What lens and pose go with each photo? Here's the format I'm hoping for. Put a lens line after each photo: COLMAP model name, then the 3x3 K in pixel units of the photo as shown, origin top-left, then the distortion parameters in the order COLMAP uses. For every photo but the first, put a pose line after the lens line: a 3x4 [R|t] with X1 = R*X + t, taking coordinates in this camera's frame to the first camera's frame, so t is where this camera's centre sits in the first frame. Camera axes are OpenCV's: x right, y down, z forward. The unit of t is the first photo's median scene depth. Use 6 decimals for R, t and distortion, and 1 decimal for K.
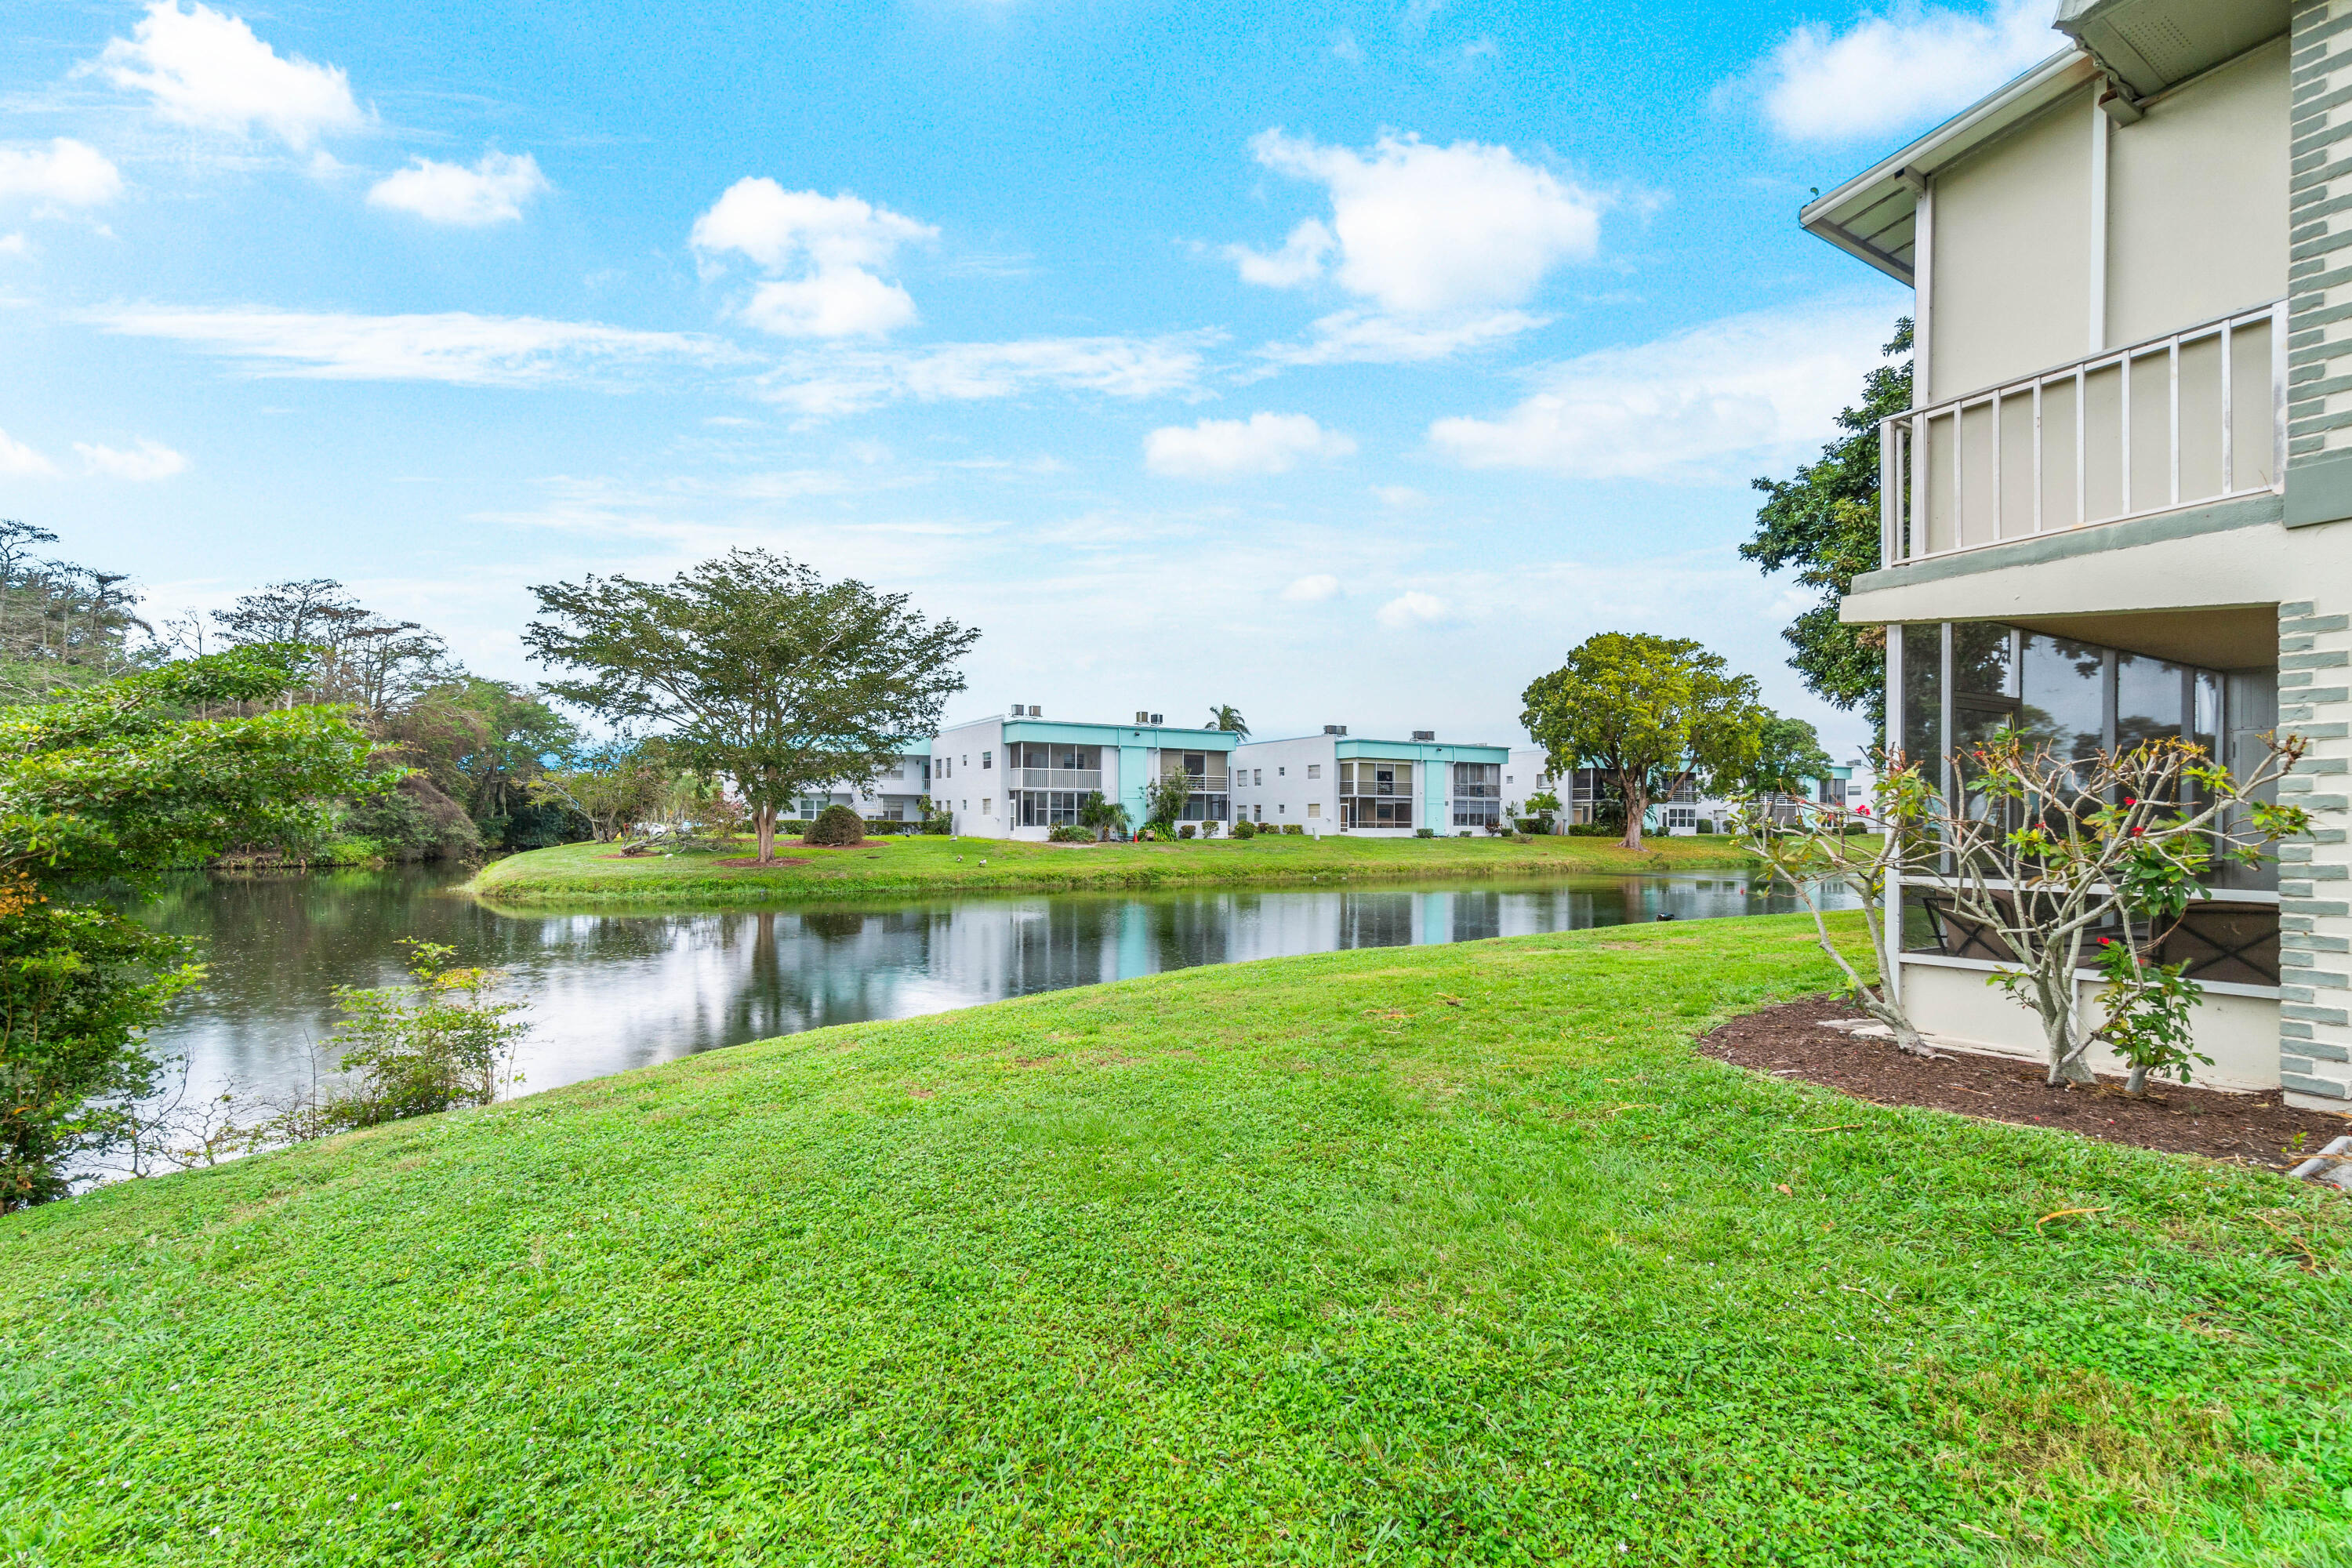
lens RADIAL K [[1045.0, 0, 1164.3], [0, 1045.0, 837.2], [0, 0, 1]] dist [-0.000926, -0.000322]
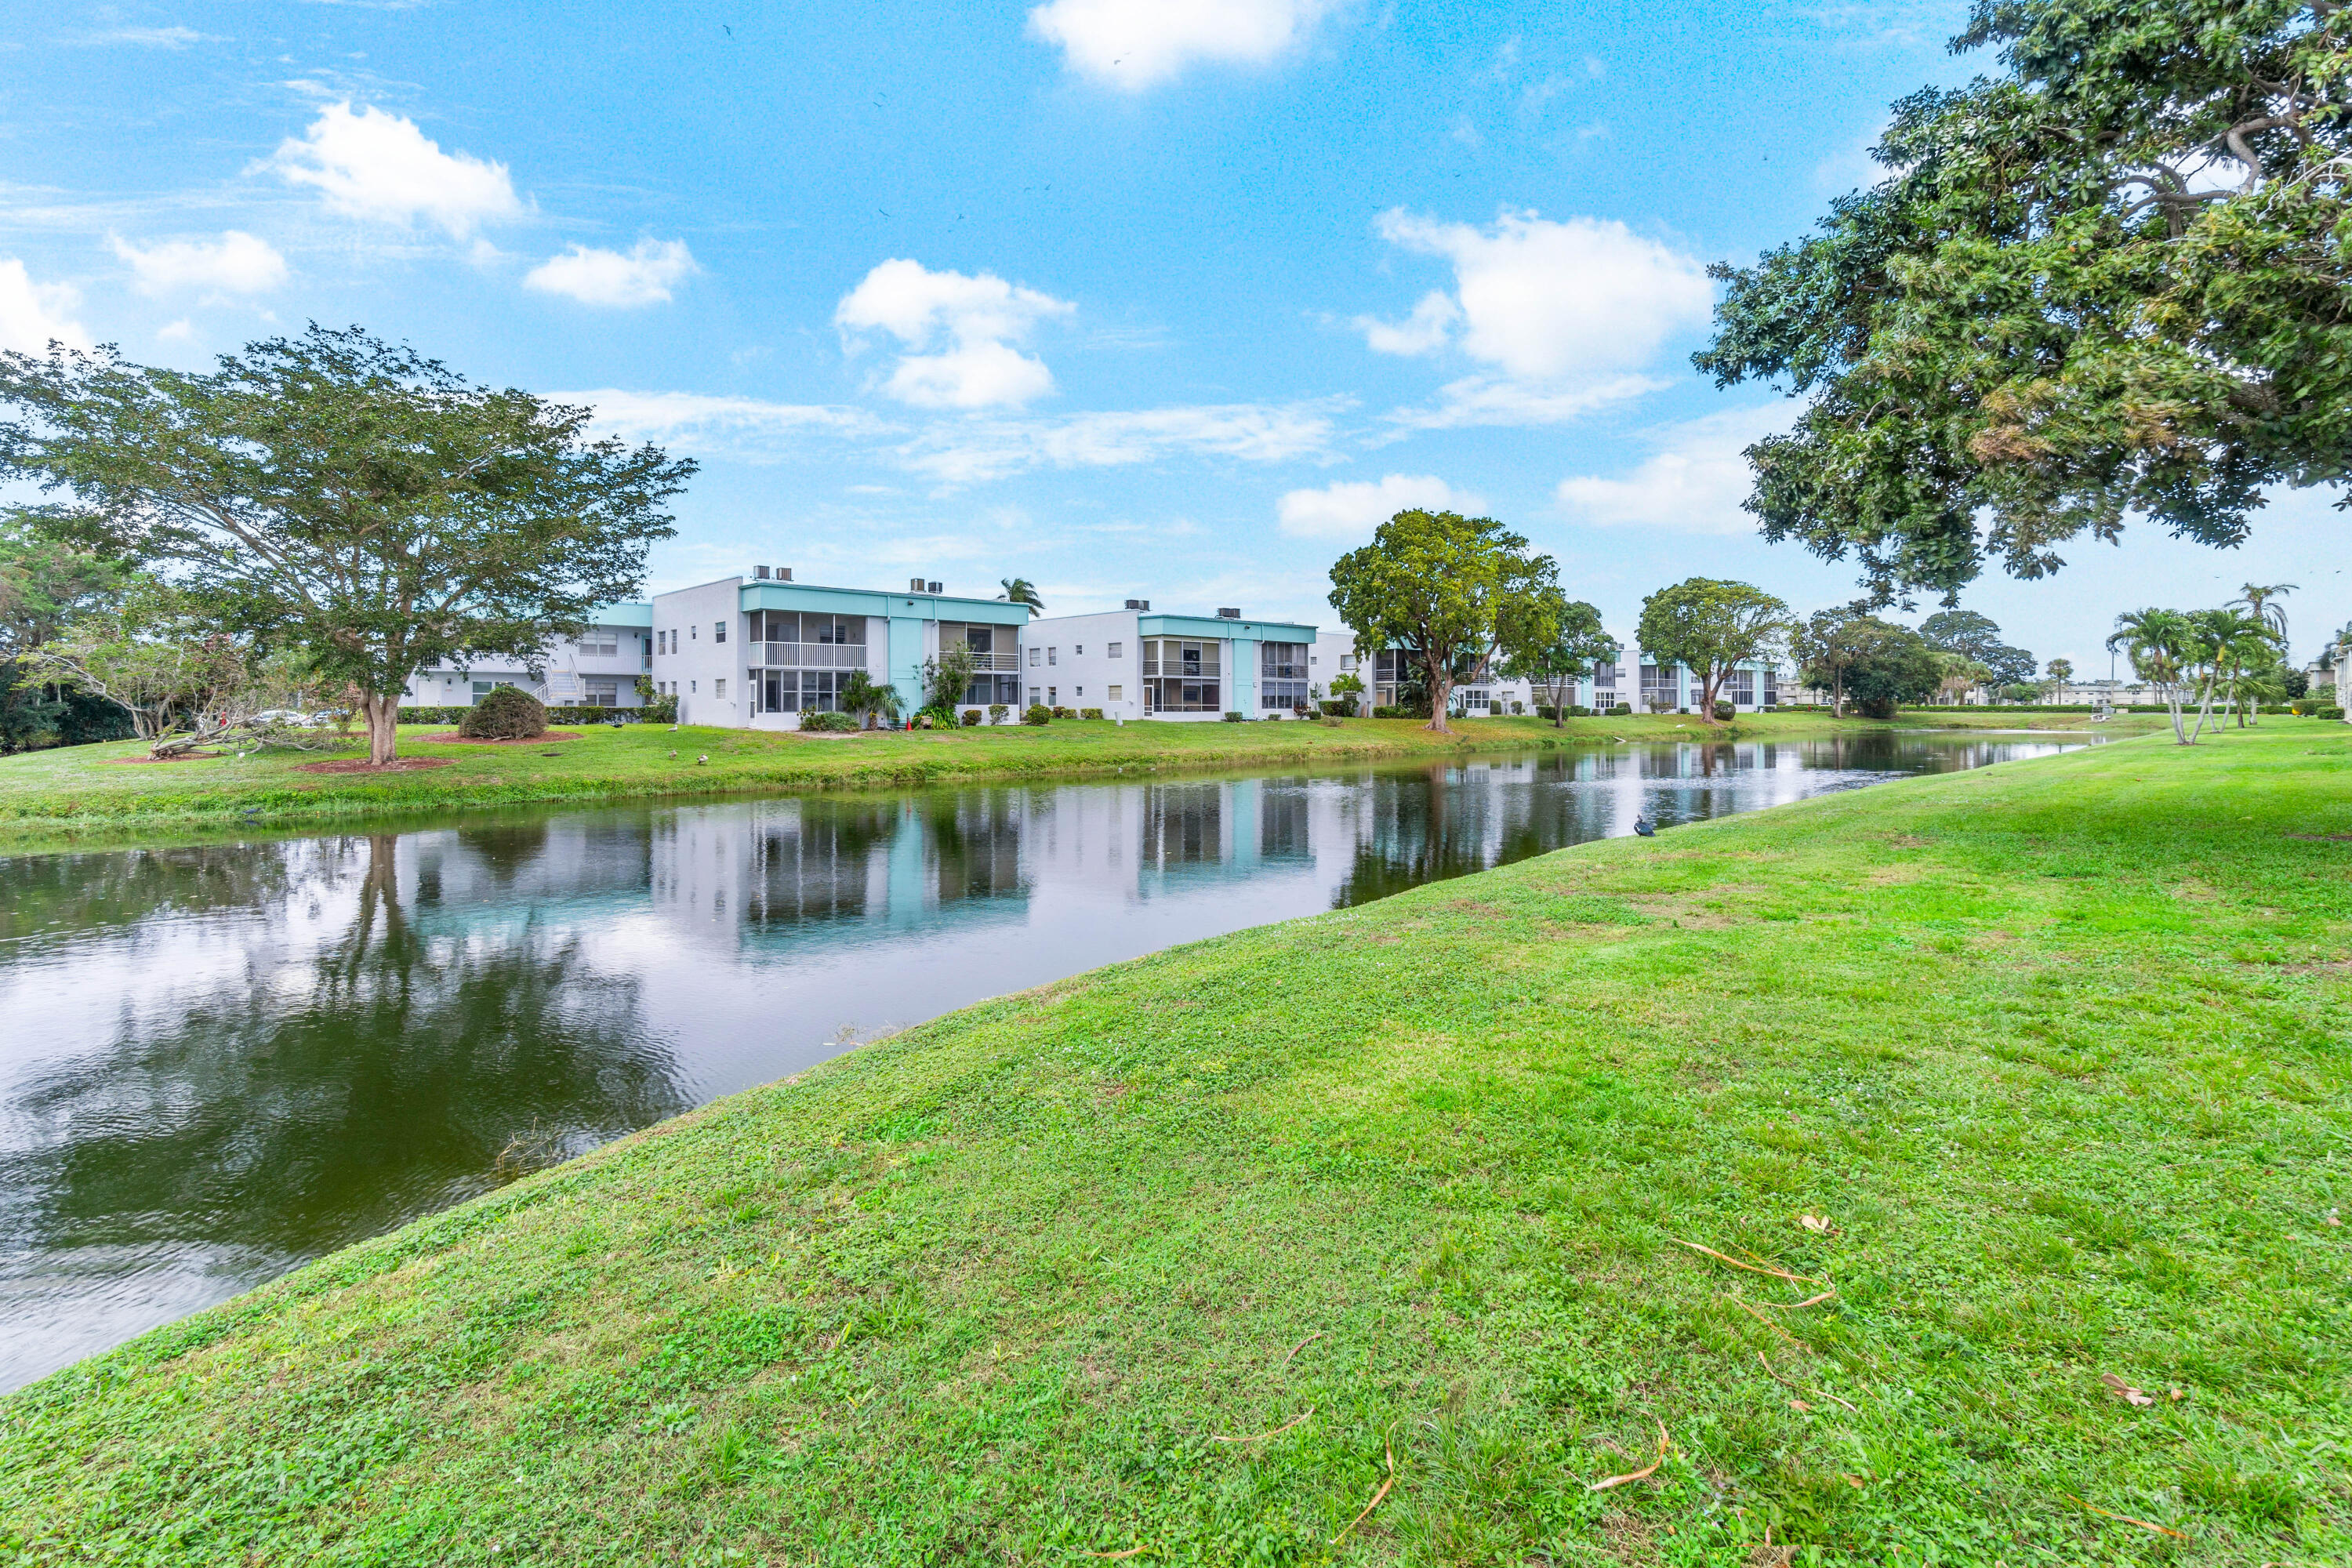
lens RADIAL K [[1045.0, 0, 1186.5], [0, 1045.0, 699.2], [0, 0, 1]] dist [-0.000926, -0.000322]
pose [[0.975606, -0.003013, 0.219510, 0.005273], [0.007174, 0.999809, -0.018159, -0.003288], [-0.219413, 0.019291, 0.975441, 0.108455]]
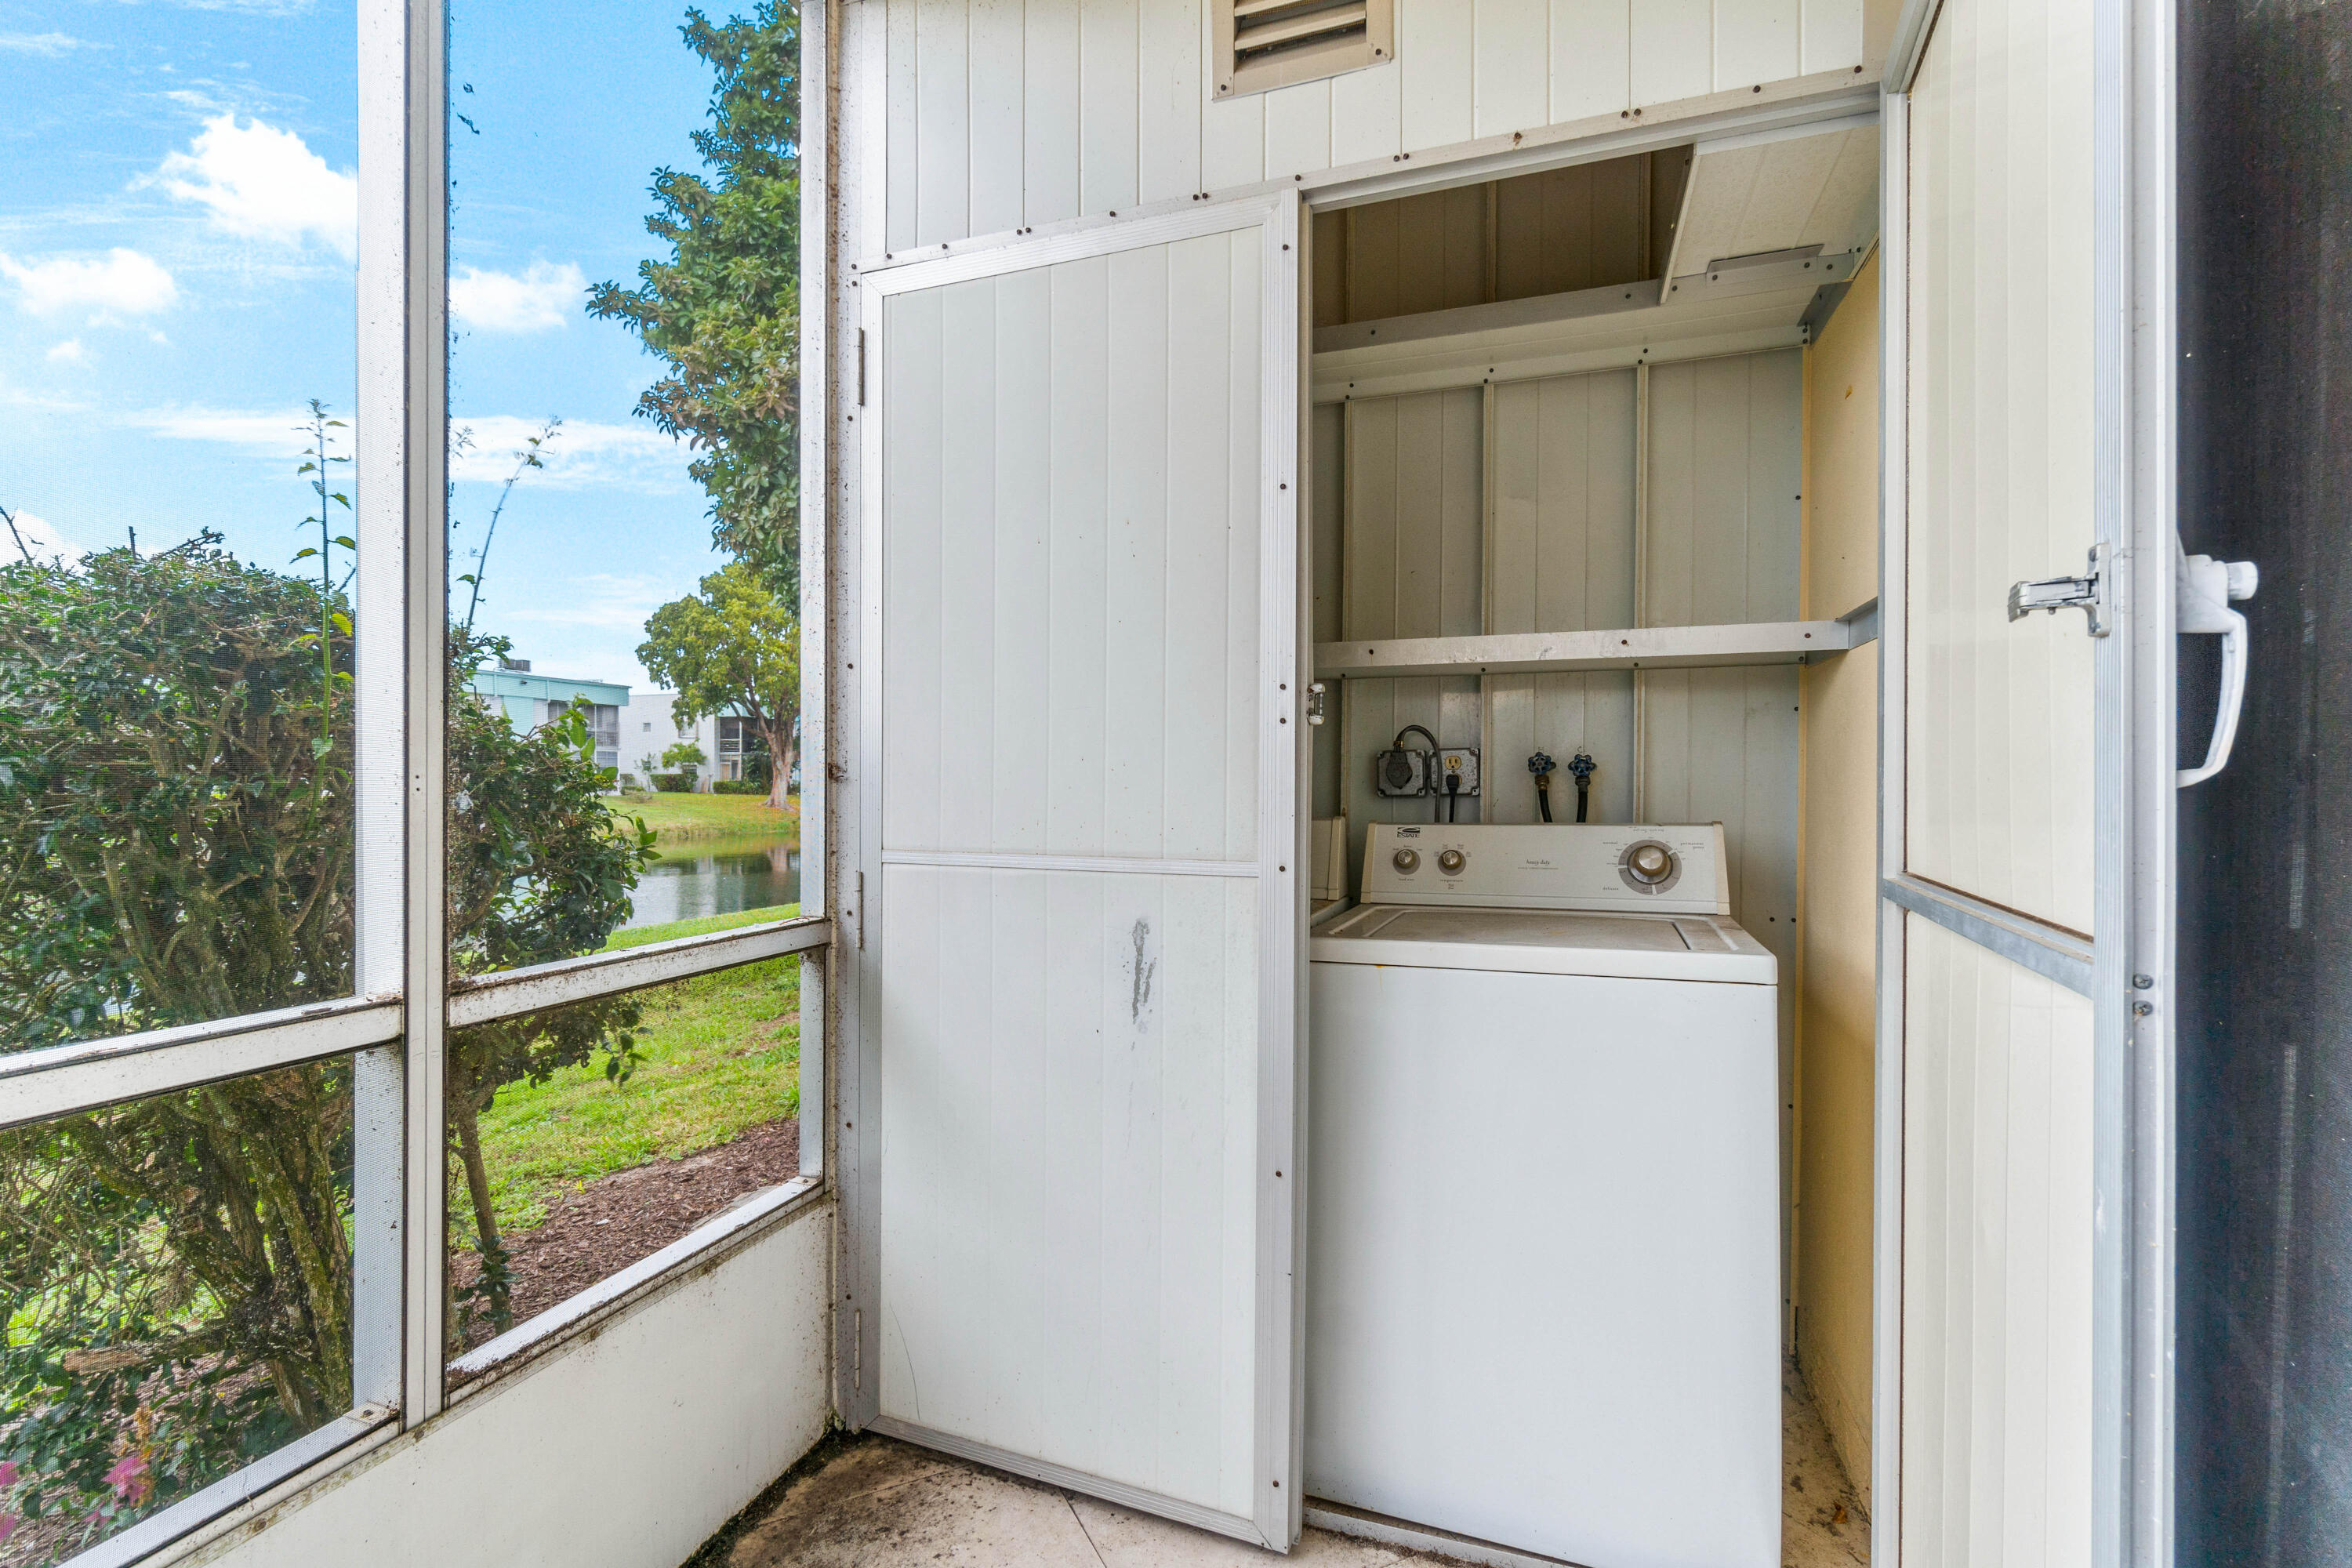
lens RADIAL K [[1045.0, 0, 1153.4], [0, 1045.0, 794.8], [0, 0, 1]] dist [-0.000926, -0.000322]
pose [[0.767327, -0.005052, 0.641236, 0.131439], [0.004307, 0.999987, 0.002724, -0.001052], [-0.641241, 0.000672, 0.767339, 0.115738]]
